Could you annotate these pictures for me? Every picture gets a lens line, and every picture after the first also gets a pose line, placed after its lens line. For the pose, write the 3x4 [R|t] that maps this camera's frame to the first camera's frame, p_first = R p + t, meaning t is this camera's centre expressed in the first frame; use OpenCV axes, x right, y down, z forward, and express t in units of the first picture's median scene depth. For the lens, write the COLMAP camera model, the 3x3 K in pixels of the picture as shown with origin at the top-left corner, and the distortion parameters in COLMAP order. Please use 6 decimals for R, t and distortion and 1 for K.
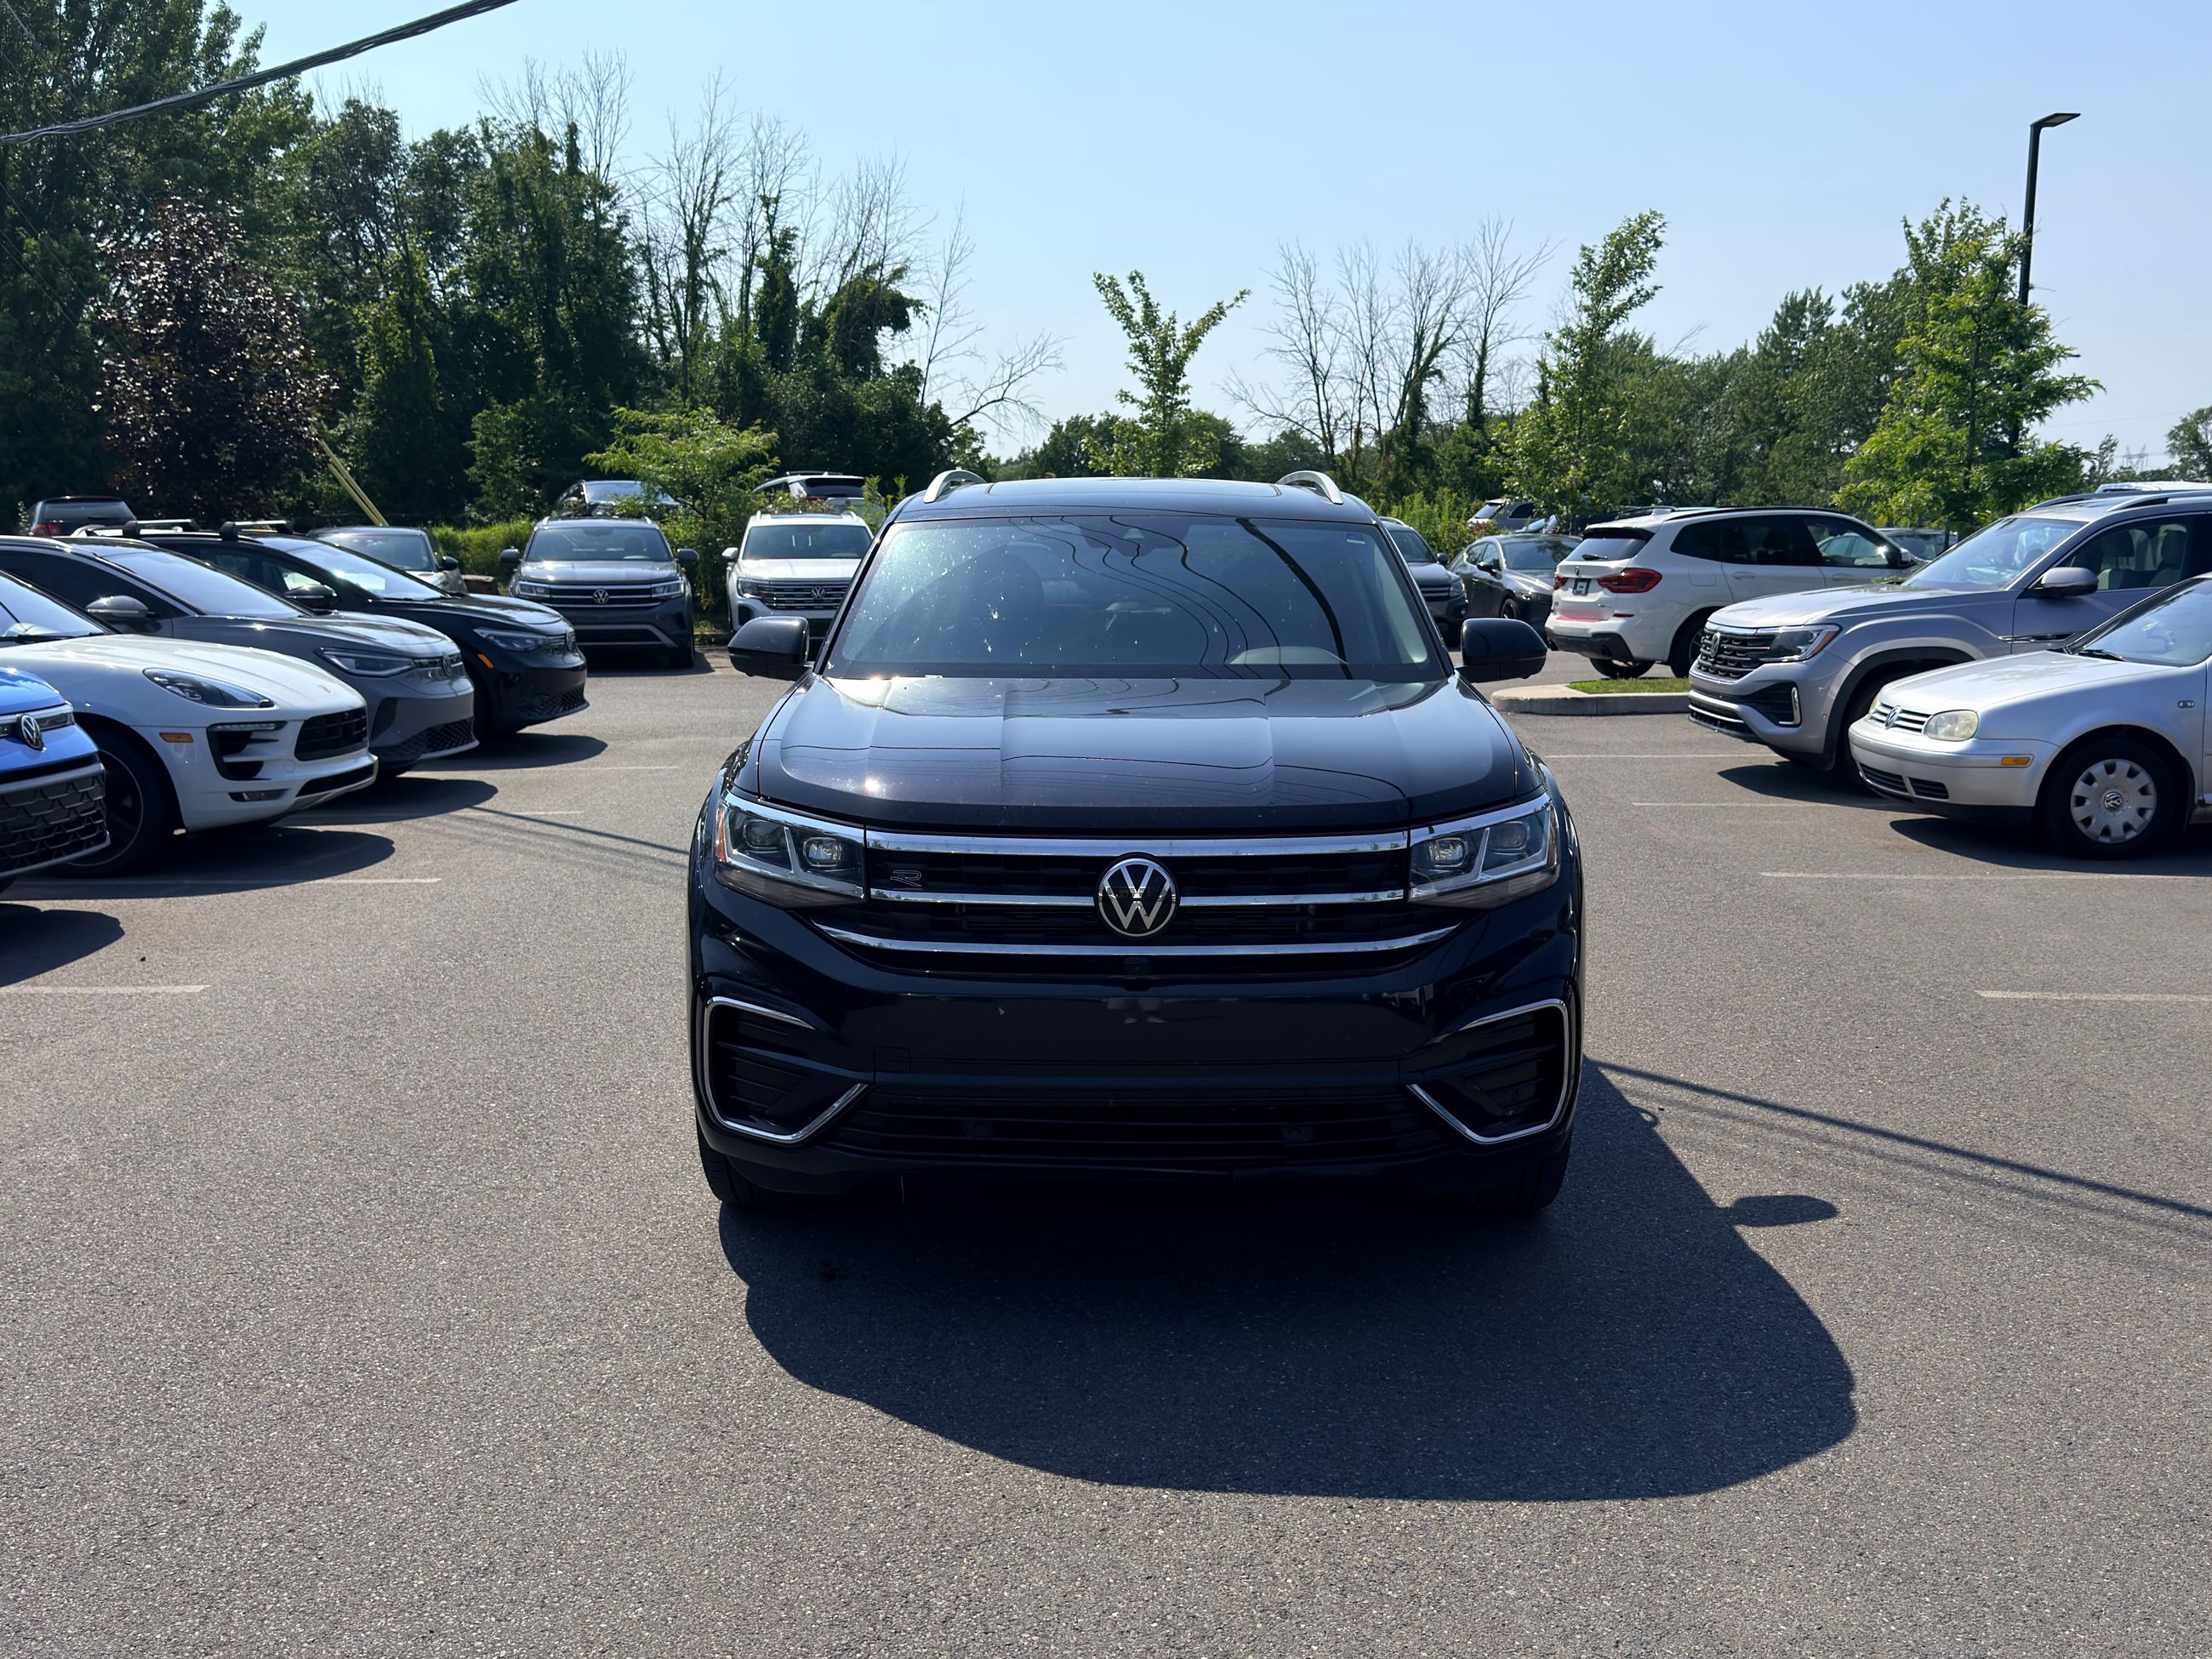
lens RADIAL K [[2133.8, 0, 1158.9], [0, 2133.8, 876.8], [0, 0, 1]] dist [0.143548, -0.323930]
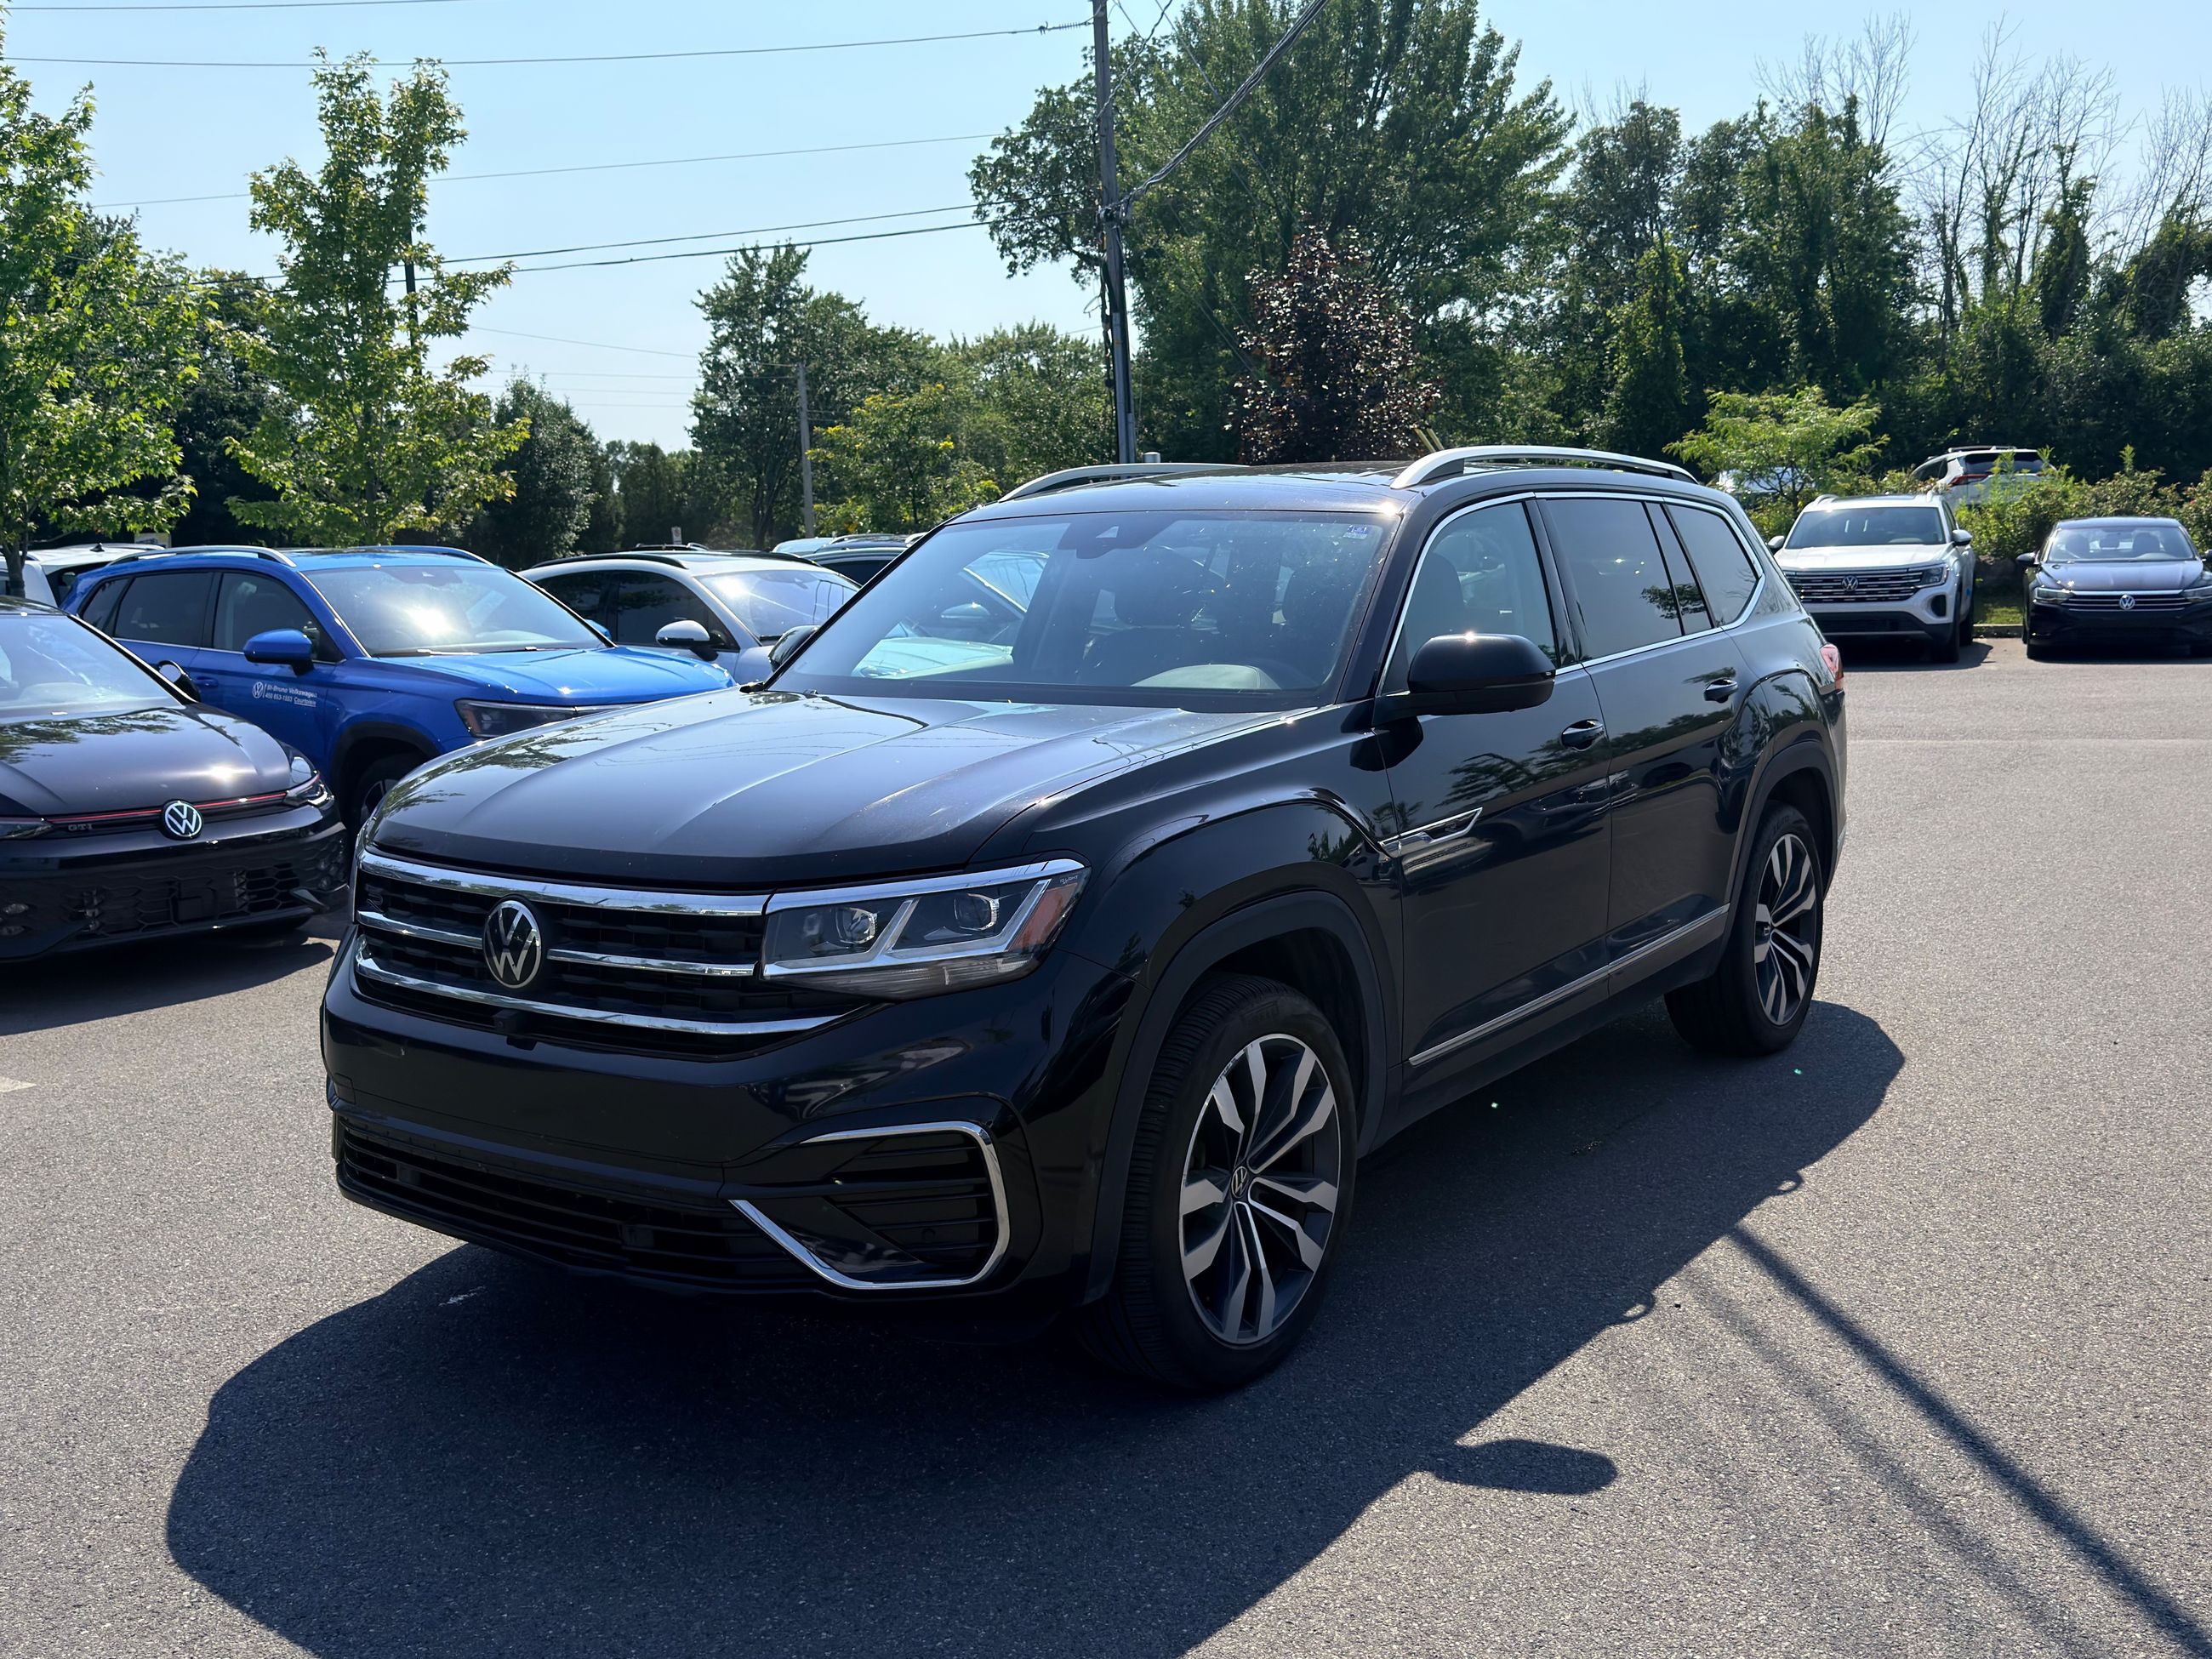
lens RADIAL K [[2133.8, 0, 1158.9], [0, 2133.8, 876.8], [0, 0, 1]] dist [0.143548, -0.323930]
pose [[0.797652, 0.075344, -0.598393, 0.088160], [-0.072186, 0.996961, 0.029305, -0.007625], [0.598783, 0.019820, 0.800666, 0.051327]]
